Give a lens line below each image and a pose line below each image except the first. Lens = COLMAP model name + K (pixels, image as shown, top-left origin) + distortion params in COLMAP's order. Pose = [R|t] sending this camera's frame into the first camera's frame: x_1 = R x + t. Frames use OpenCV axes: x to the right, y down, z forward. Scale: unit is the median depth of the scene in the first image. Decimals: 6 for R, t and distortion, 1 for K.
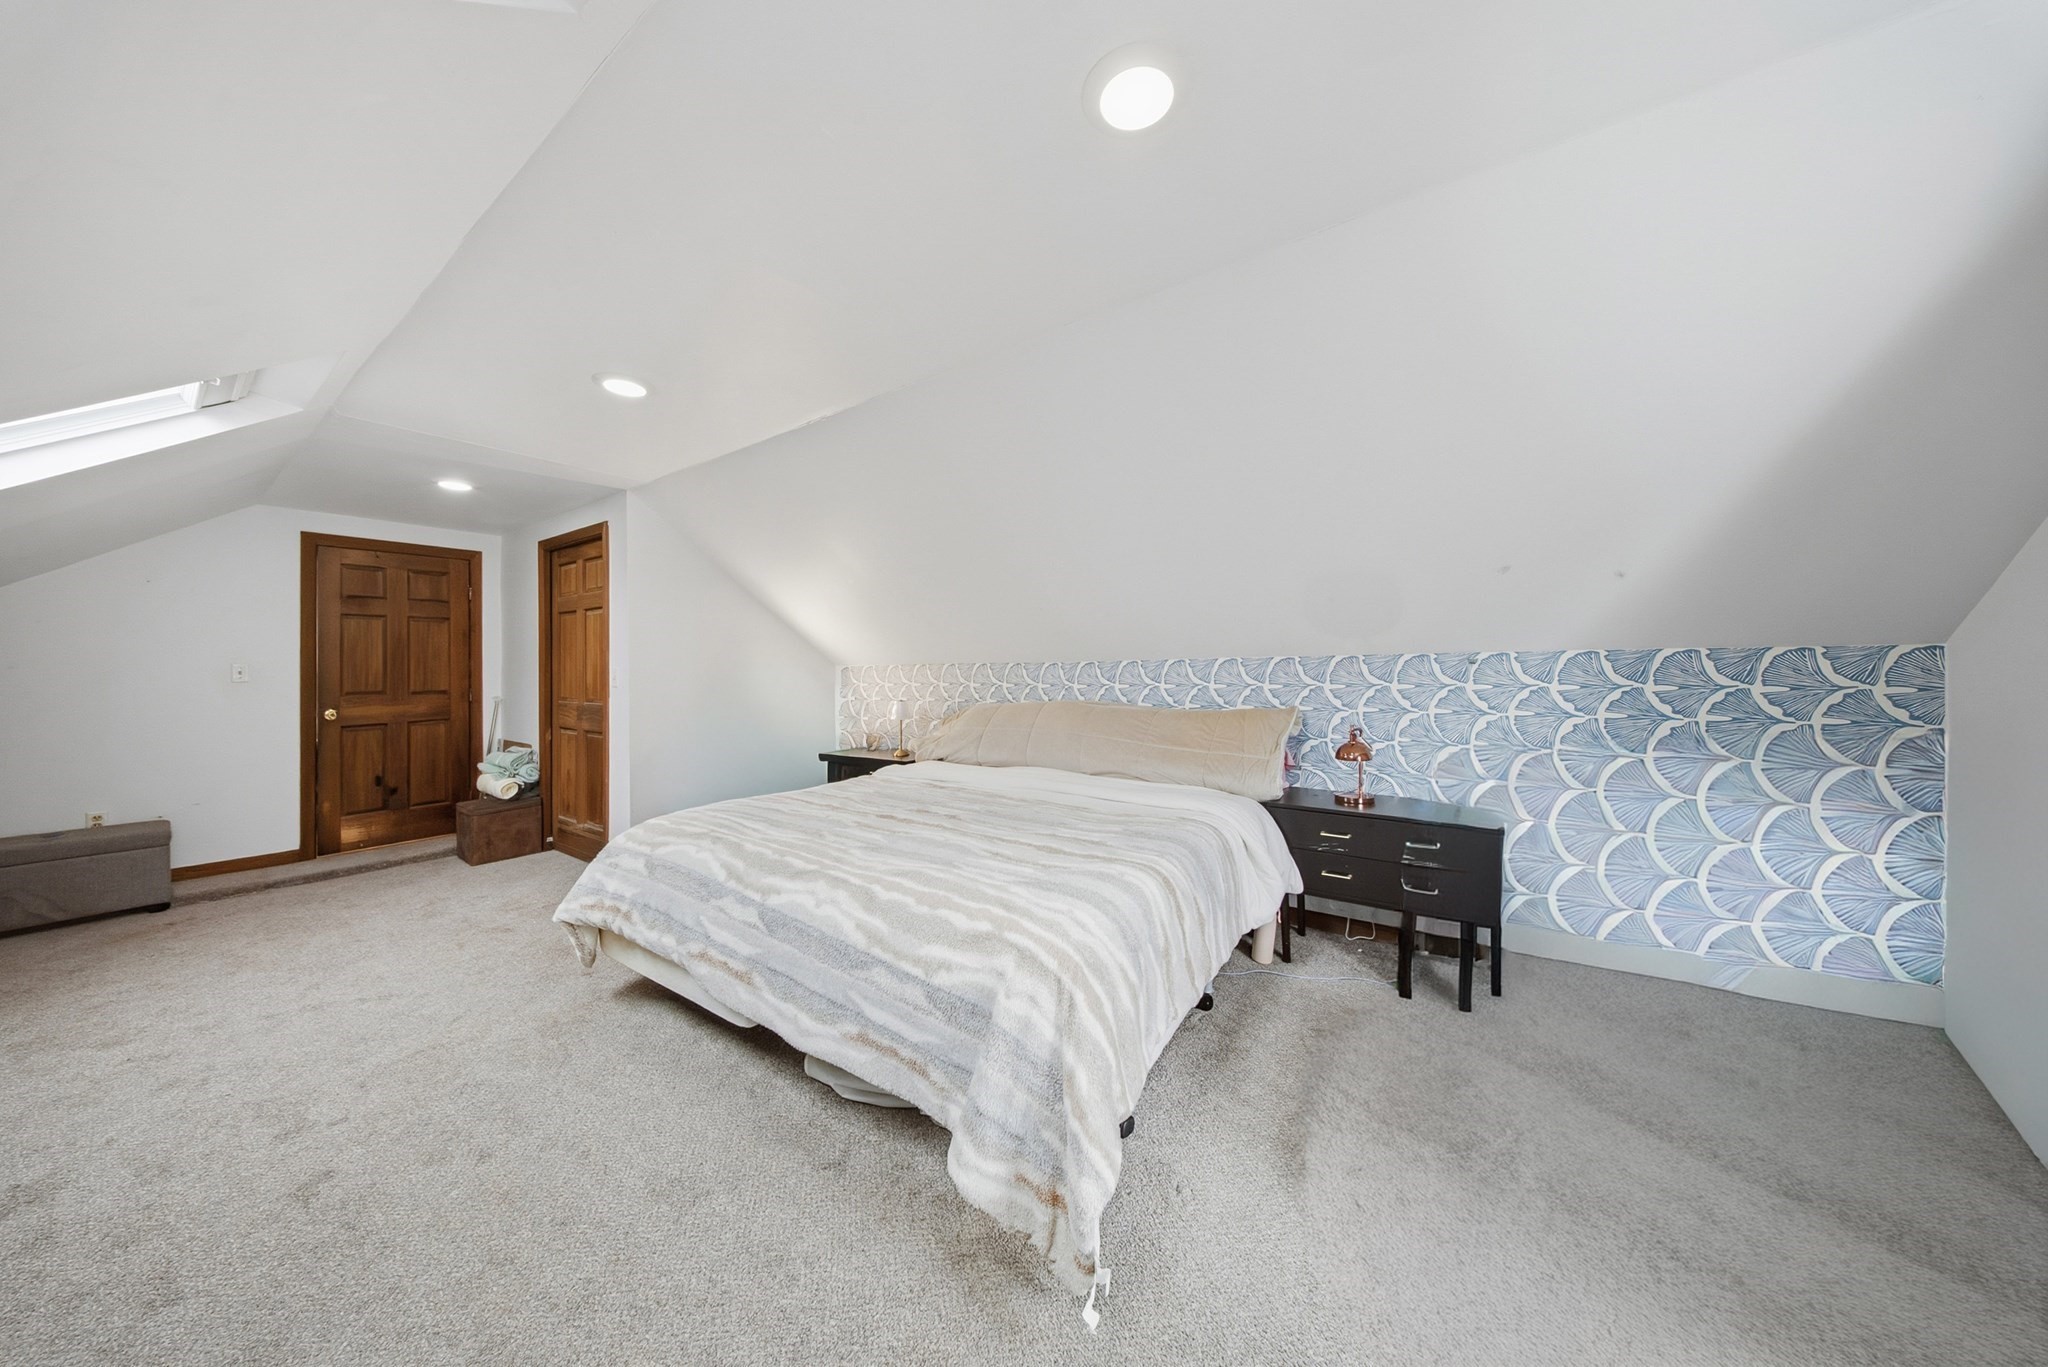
lens RADIAL K [[652.9, 0, 1024.9], [0, 652.9, 661.6], [0, 0, 1]] dist [0.000208, -0.000012]
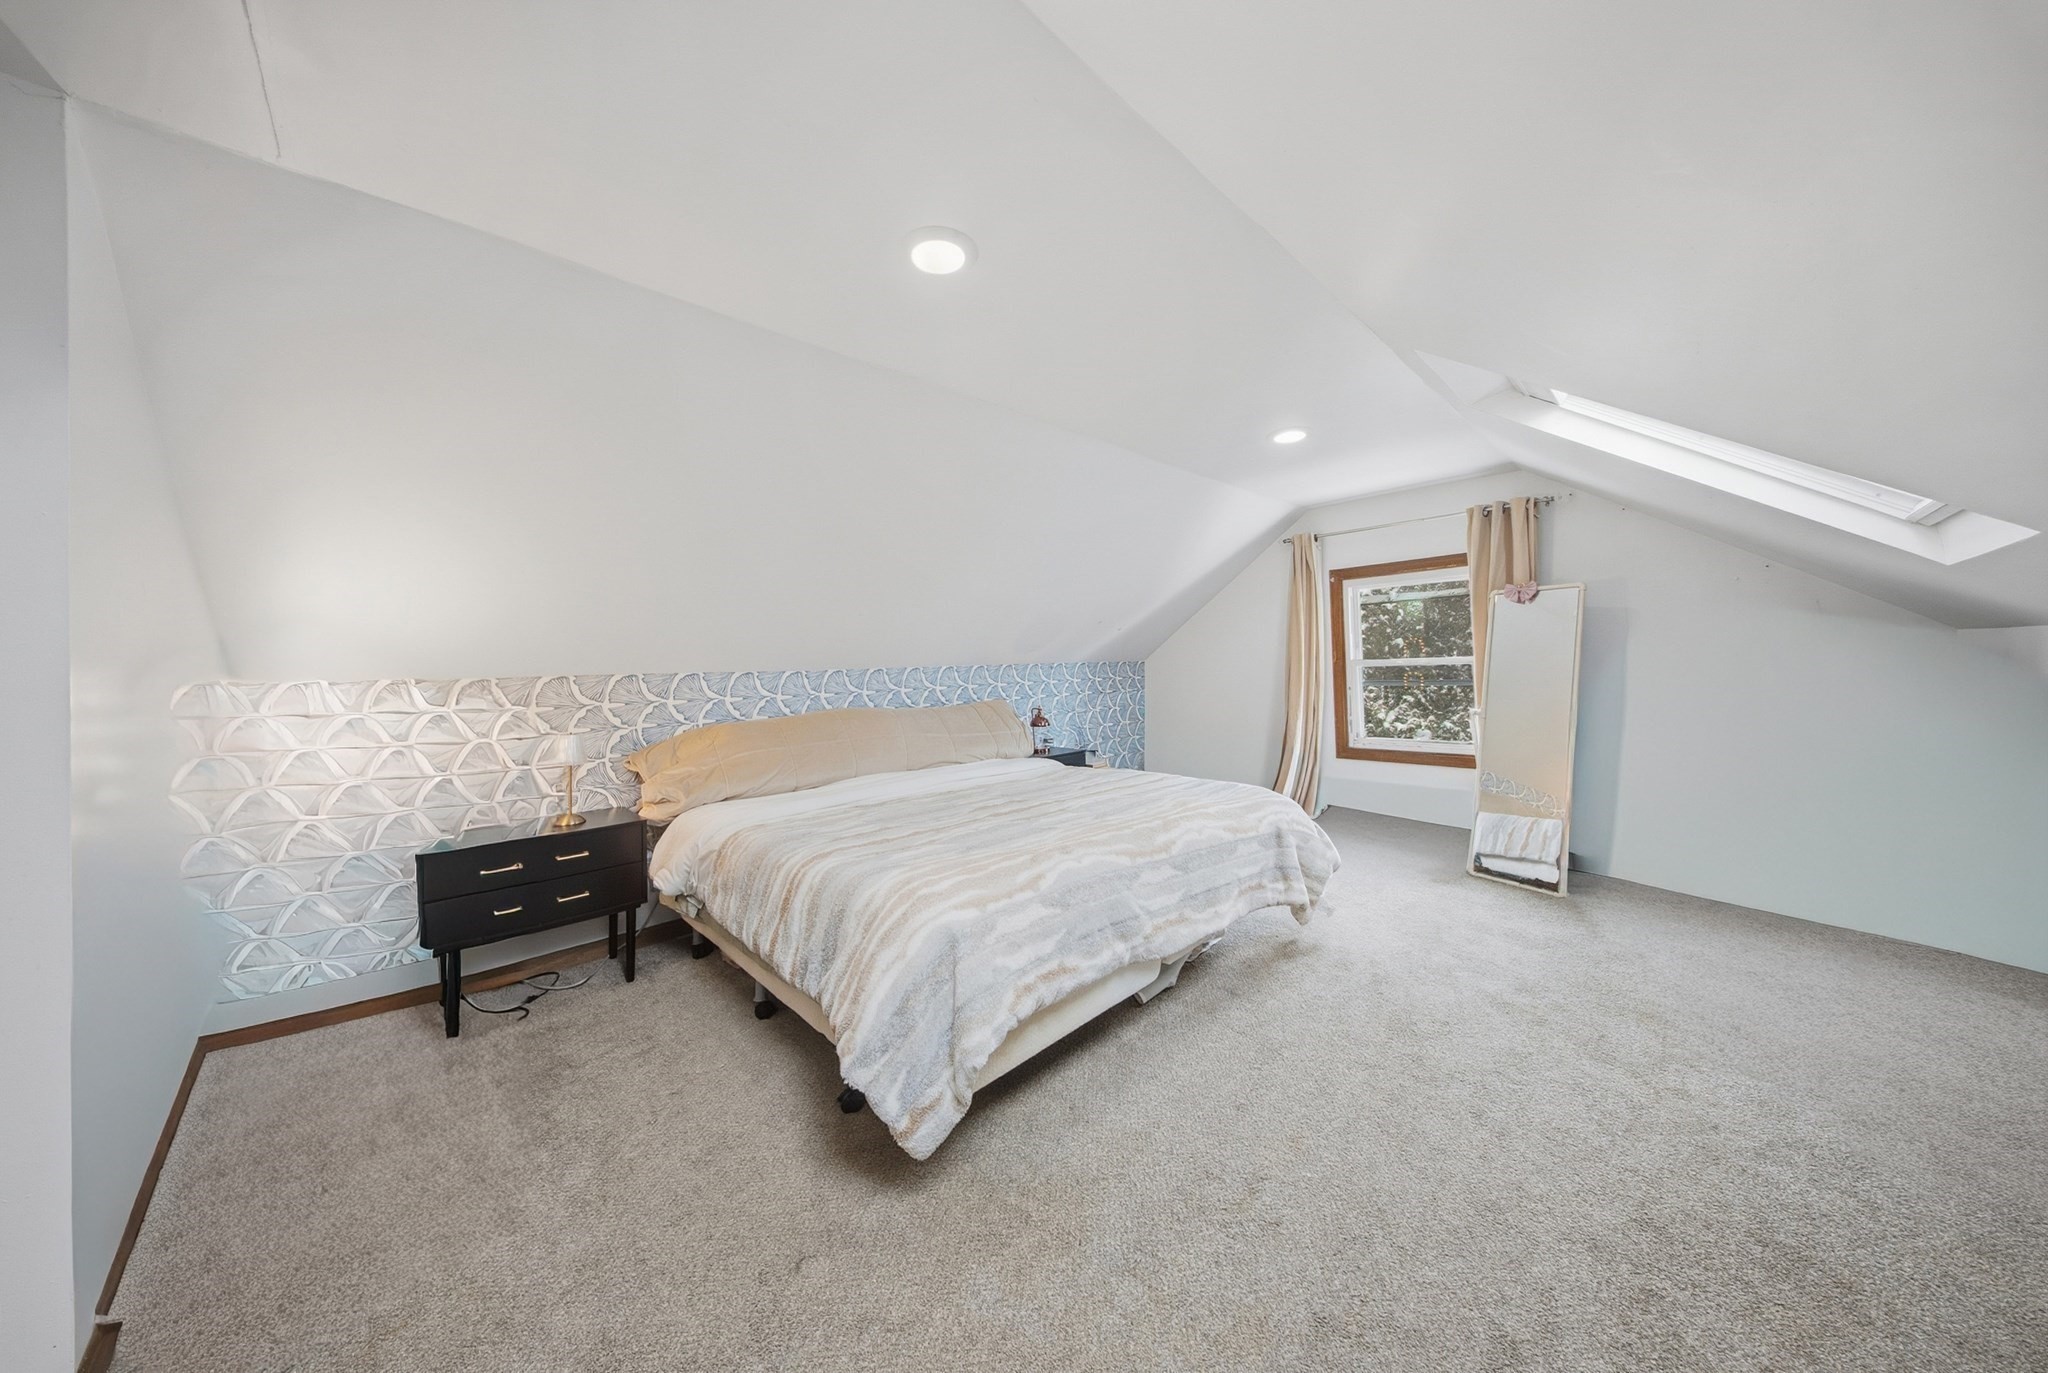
lens RADIAL K [[600.6, 0, 1020.2], [0, 600.6, 686.2], [0, 0, 1]] dist [-0.000780, -0.000056]
pose [[0.237082, -0.020628, 0.971271, -0.522829], [0.019147, 0.999680, 0.016558, 0.010001], [-0.971301, 0.014671, 0.237401, 0.339128]]
